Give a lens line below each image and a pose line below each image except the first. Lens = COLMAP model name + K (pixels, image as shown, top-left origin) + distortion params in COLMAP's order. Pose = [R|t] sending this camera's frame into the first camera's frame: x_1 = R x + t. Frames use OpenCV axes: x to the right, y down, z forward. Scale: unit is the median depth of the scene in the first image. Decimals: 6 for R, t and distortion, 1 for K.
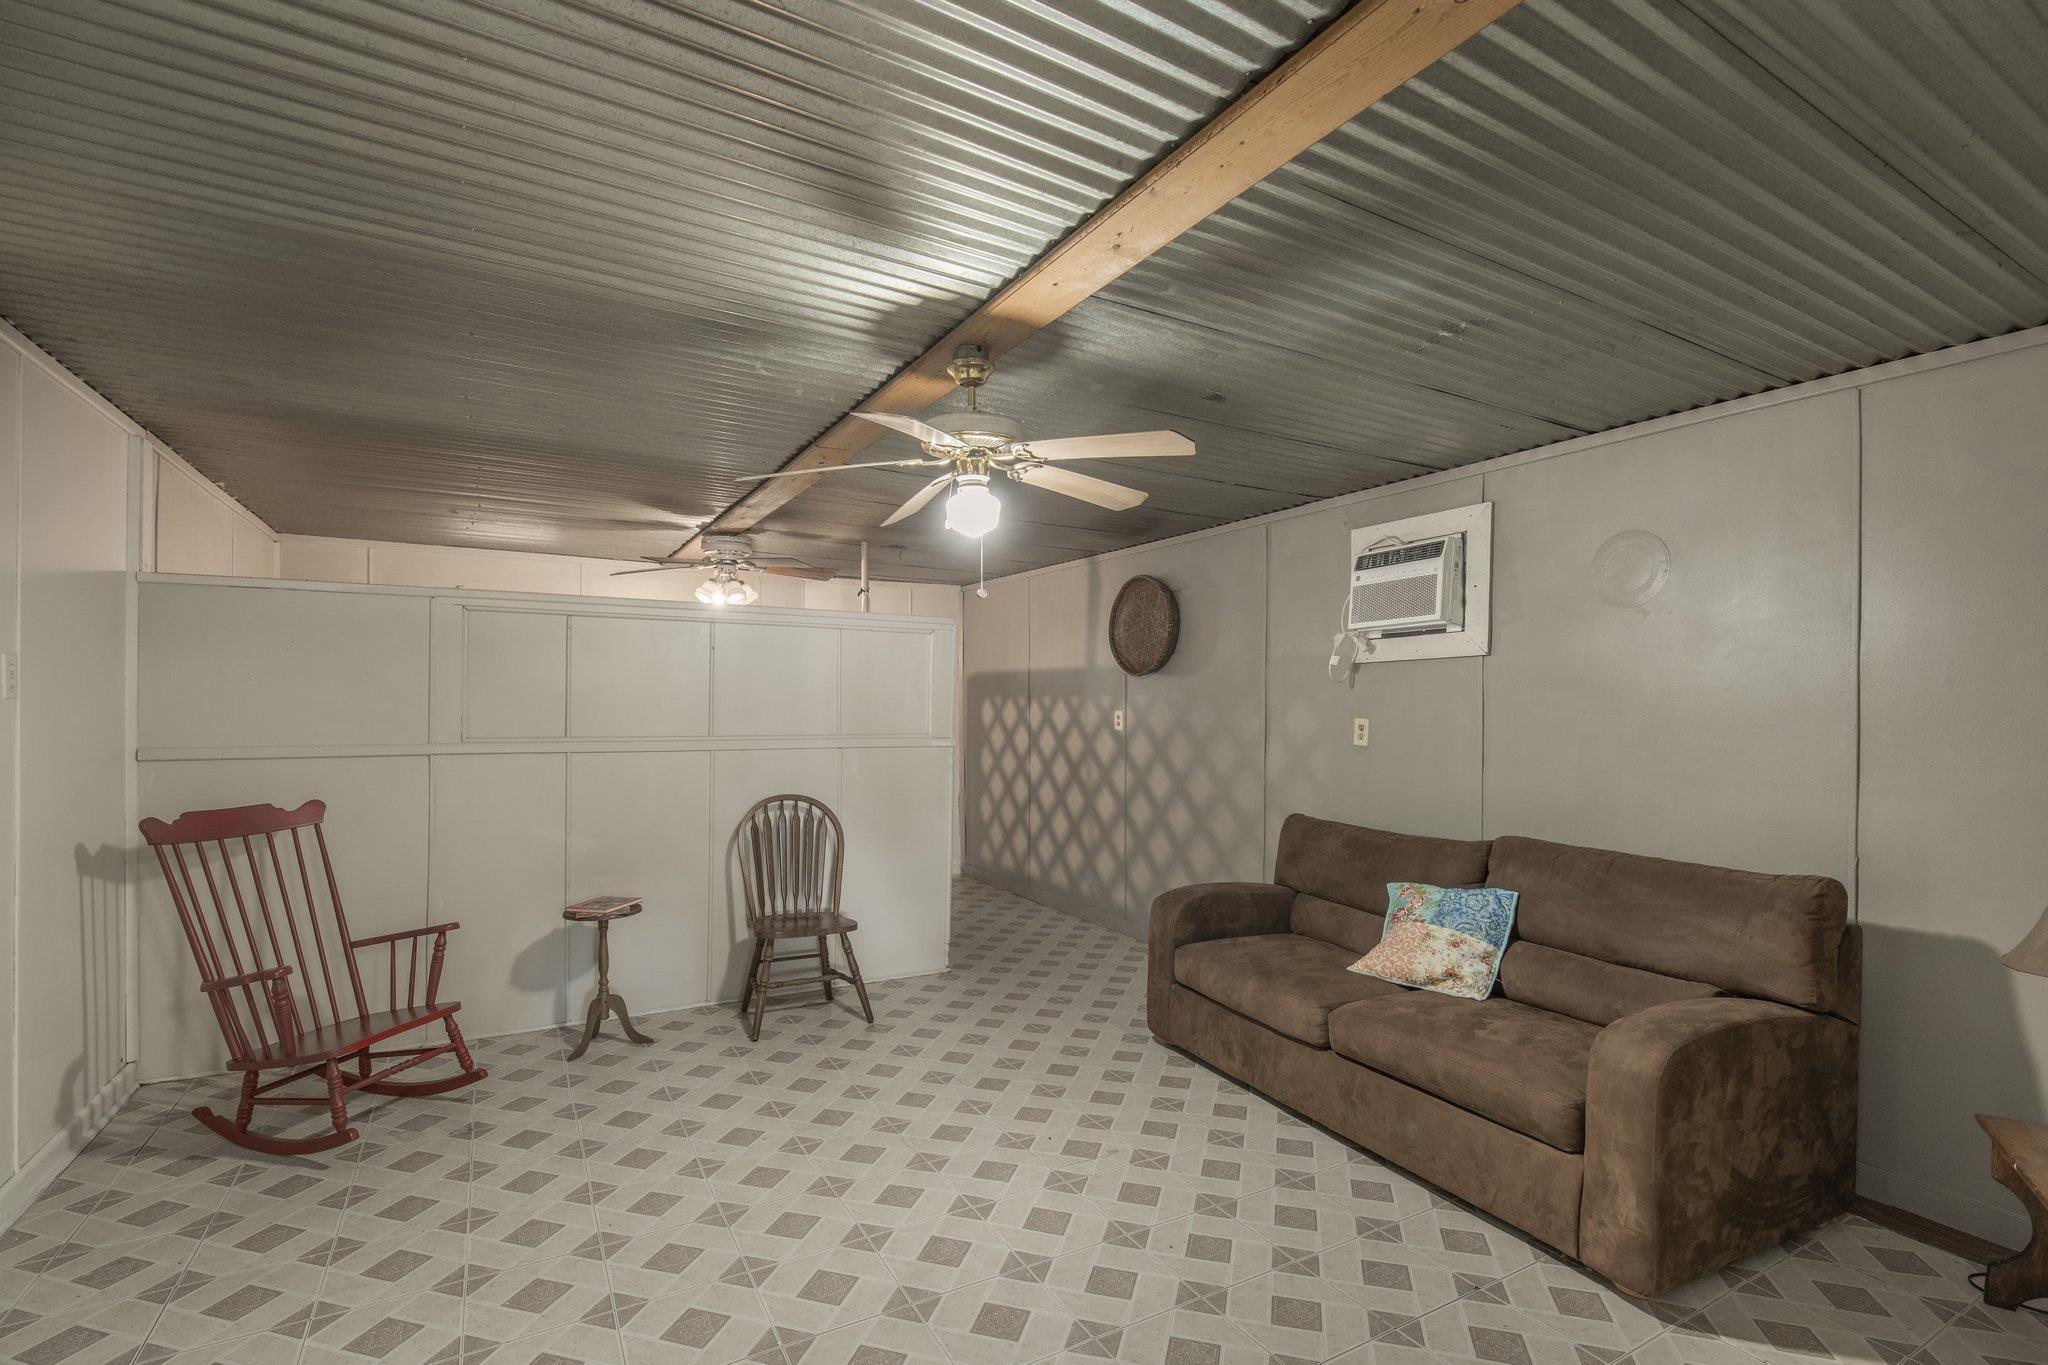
lens RADIAL K [[929.1, 0, 1034.8], [0, 929.1, 692.5], [0, 0, 1]] dist [-0.025777, 0.005934]
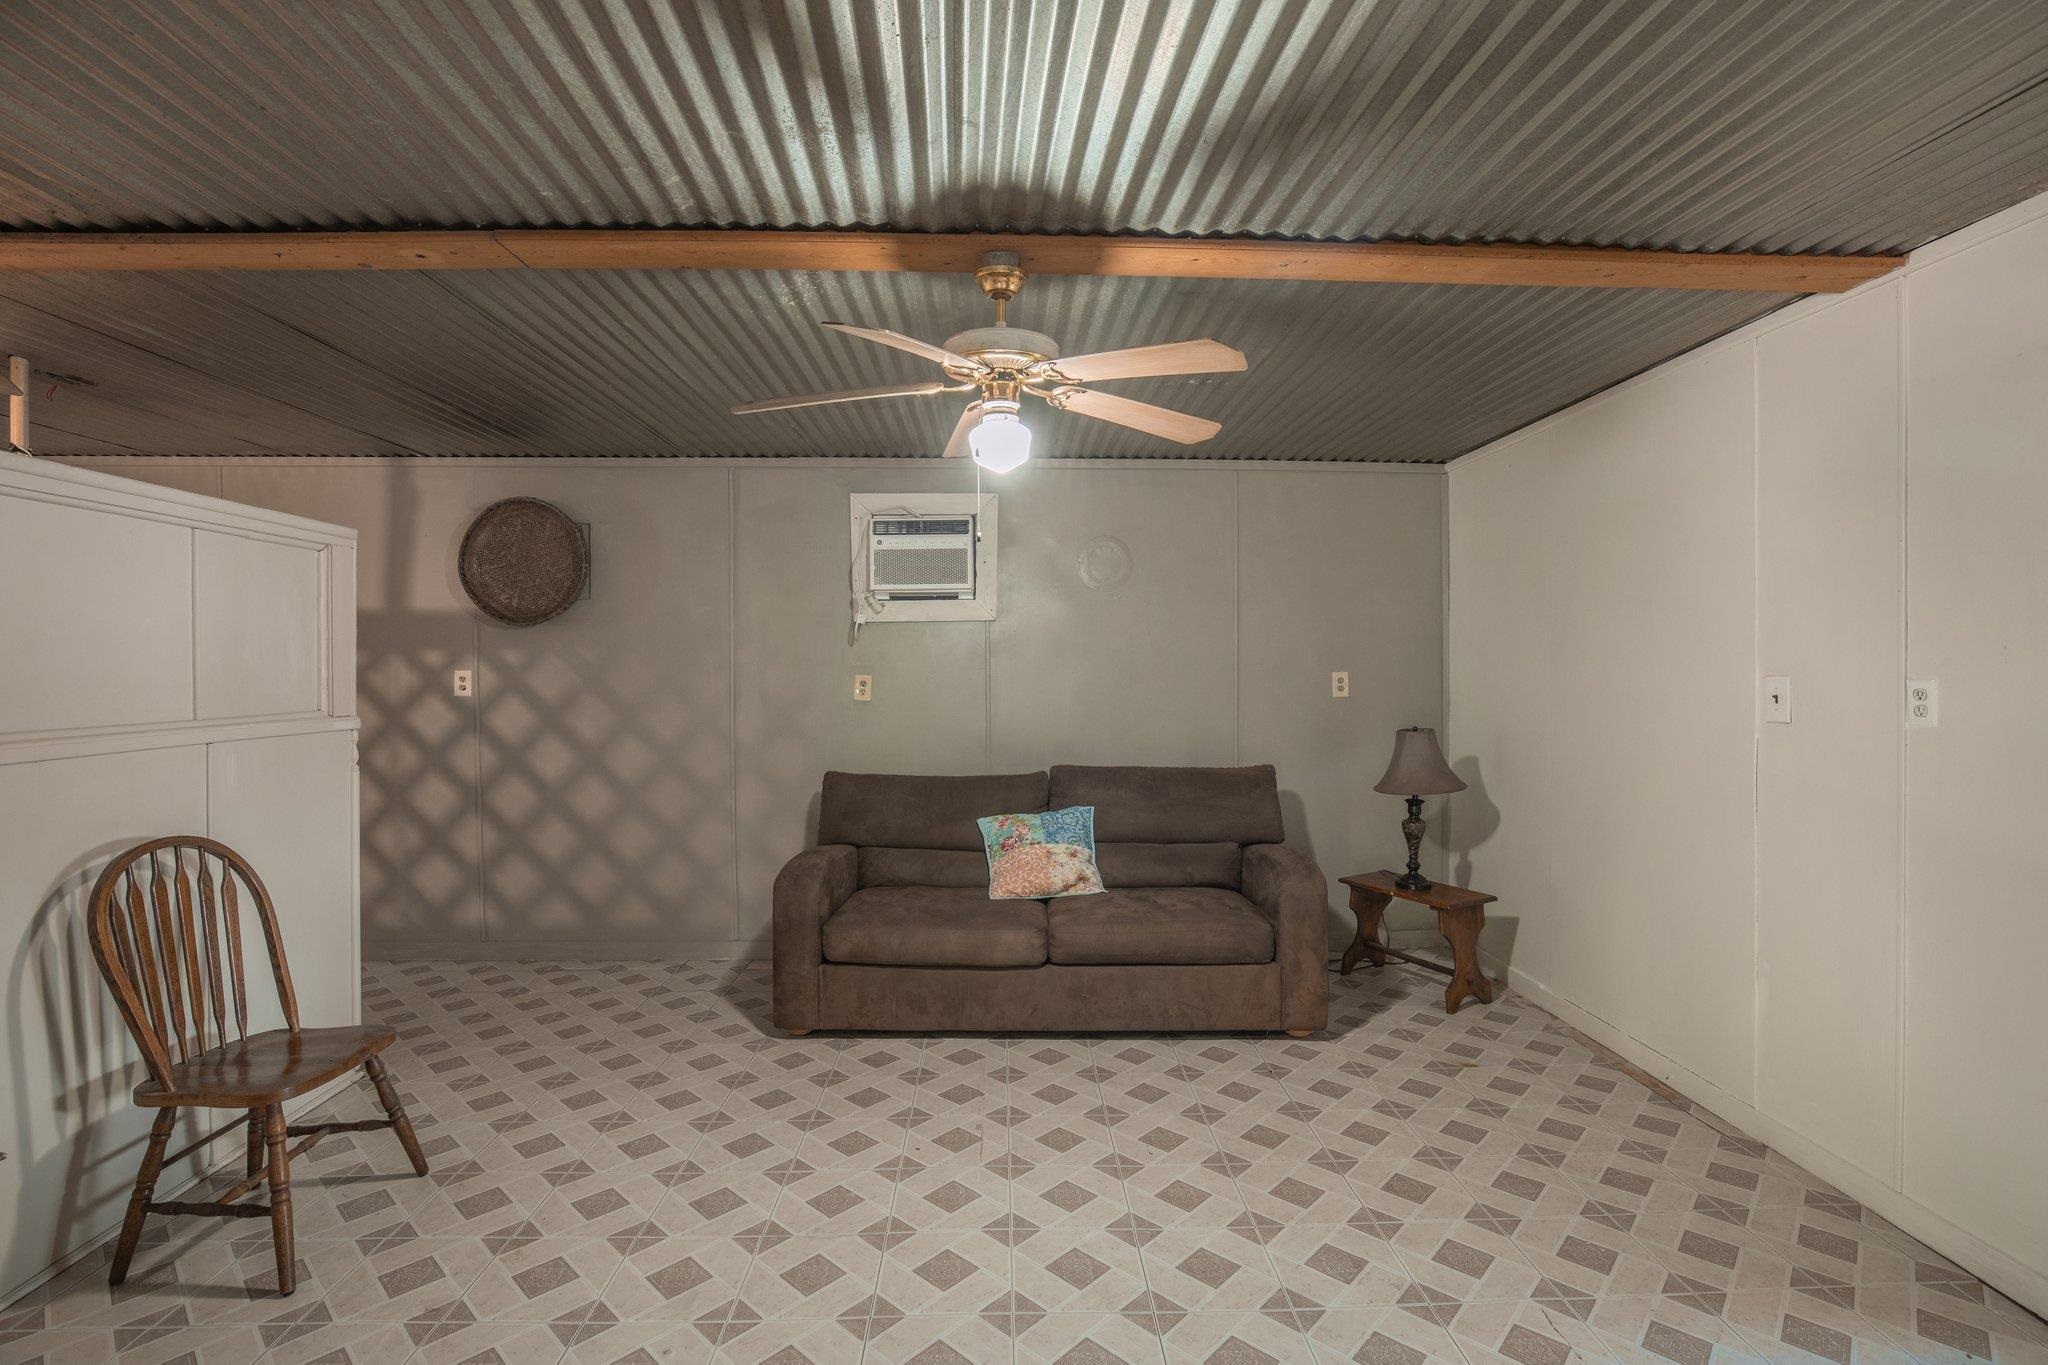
lens RADIAL K [[929.1, 0, 1035.3], [0, 929.1, 677.4], [0, 0, 1]] dist [-0.025777, 0.005934]
pose [[0.478463, -0.017132, 0.877940, -0.574898], [-0.009541, 0.999649, 0.024706, 0.003311], [-0.878056, -0.020198, 0.478132, 0.394099]]
